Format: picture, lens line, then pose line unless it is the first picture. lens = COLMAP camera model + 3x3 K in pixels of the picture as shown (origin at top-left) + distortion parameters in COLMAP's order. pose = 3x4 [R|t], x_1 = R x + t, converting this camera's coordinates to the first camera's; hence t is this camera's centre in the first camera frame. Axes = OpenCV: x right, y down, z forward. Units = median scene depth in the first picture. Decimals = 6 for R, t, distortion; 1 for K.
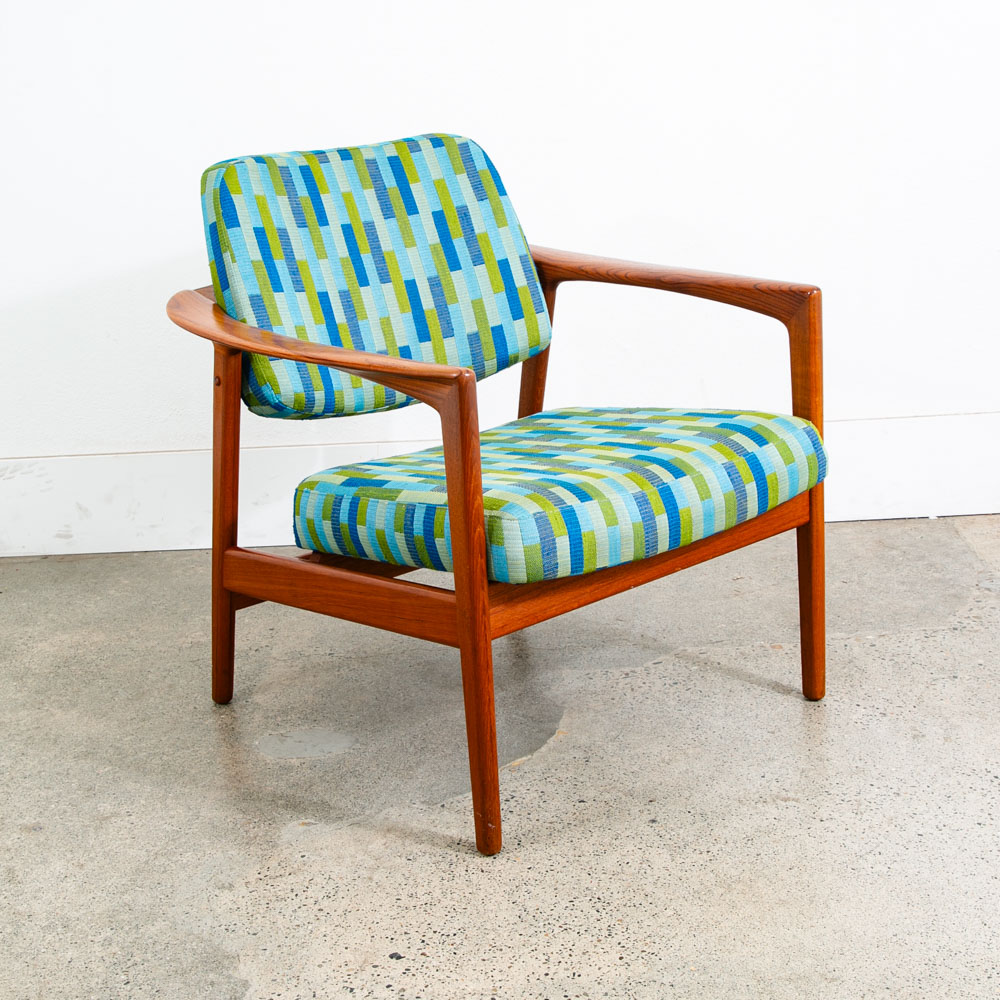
lens RADIAL K [[1596.3, 0, 487.6], [0, 1596.3, 500.5], [0, 0, 1]] dist [0.006796, 0.099415]
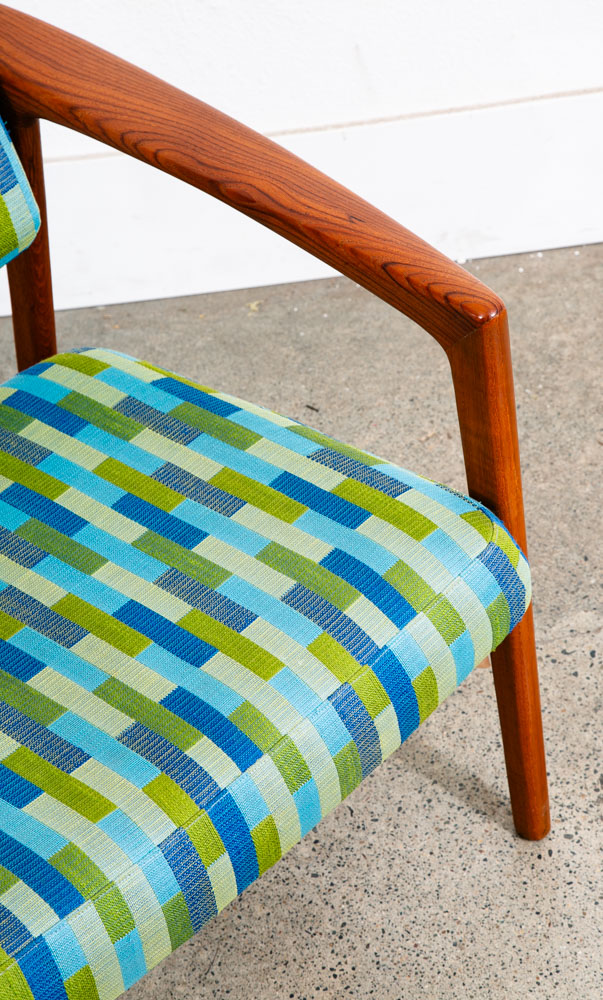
lens RADIAL K [[2217.6, 0, 333.4], [0, 2217.6, 512.5], [0, 0, 1]] dist [0.361481, 0.022144]
pose [[0.994823, -0.097185, 0.029700, 0.121996], [0.073995, 0.893067, 0.443797, -0.392940], [-0.069654, -0.439302, 0.895635, 0.310663]]
